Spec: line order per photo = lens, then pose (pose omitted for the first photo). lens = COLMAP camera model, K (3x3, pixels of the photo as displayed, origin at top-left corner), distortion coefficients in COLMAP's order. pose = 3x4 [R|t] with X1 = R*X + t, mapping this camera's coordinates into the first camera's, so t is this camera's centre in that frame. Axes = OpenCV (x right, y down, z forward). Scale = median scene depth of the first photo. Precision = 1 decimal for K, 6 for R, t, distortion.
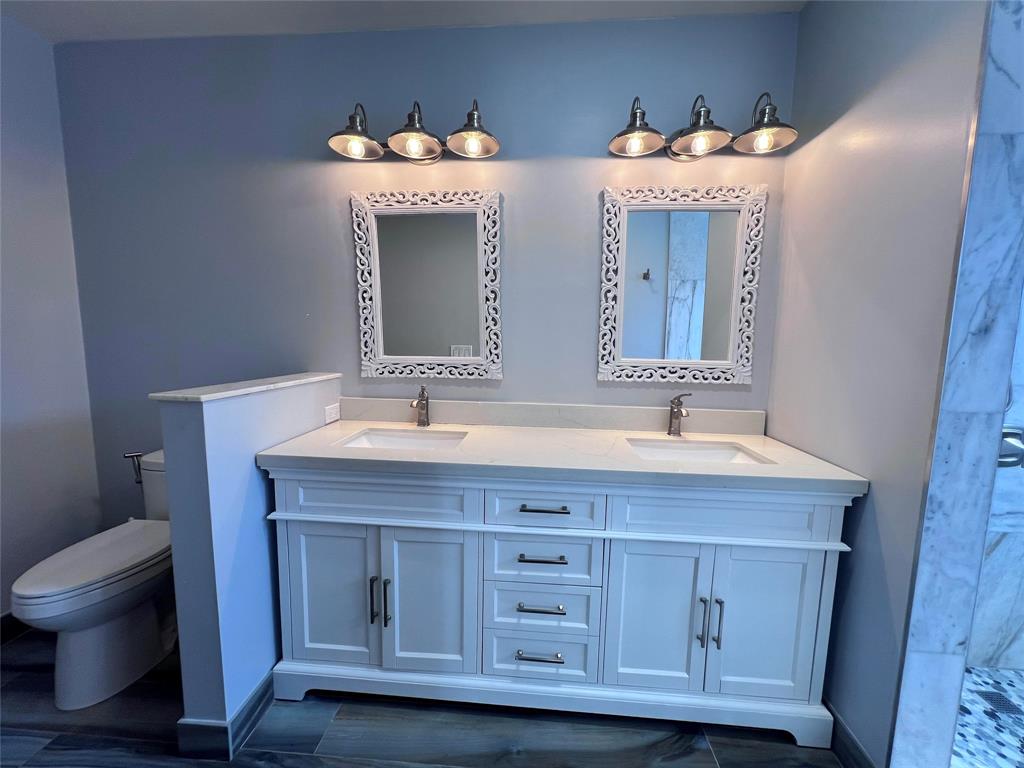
lens RADIAL K [[410.0, 0, 505.2], [0, 410.0, 386.1], [0, 0, 1]] dist [0.001609, -0.000416]
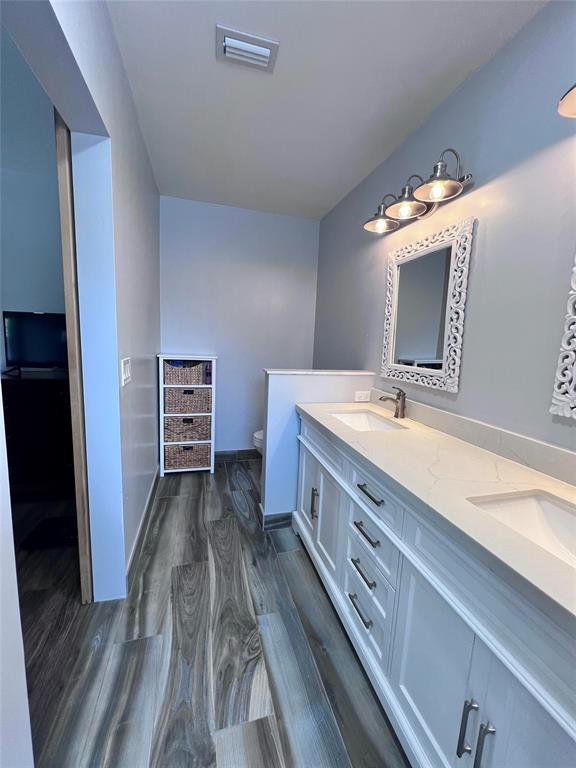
lens RADIAL K [[307.5, 0, 280.5], [0, 307.5, 380.7], [0, 0, 1]] dist [0.001609, -0.000416]
pose [[0.324426, 0.126777, -0.937377, 0.614590], [-0.142535, 0.986215, 0.084050, -0.052288], [0.935110, 0.106341, 0.338024, 0.299722]]
